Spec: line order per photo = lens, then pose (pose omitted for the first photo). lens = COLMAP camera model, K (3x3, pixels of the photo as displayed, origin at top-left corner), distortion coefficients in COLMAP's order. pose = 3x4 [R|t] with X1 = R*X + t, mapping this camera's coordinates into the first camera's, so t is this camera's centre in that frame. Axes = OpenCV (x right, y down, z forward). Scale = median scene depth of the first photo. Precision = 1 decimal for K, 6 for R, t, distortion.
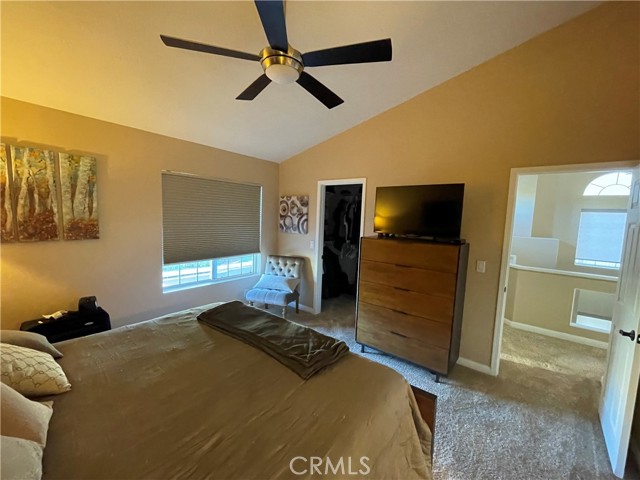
lens RADIAL K [[262.7, 0, 320.0], [0, 262.7, 238.6], [0, 0, 1]] dist [-0.000749, -0.000341]
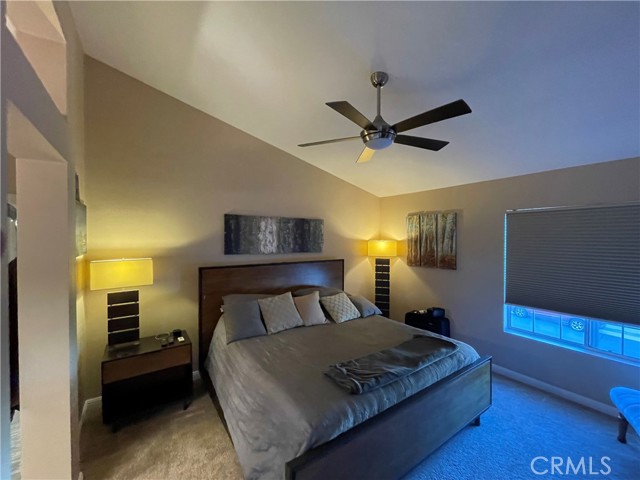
lens RADIAL K [[262.7, 0, 319.5], [0, 262.7, 241.4], [0, 0, 1]] dist [-0.000749, -0.000341]
pose [[-0.280409, -0.022881, -0.959608, 0.752302], [-0.097454, 0.995229, 0.004747, -0.093407], [0.954921, 0.094849, -0.281301, 0.754682]]
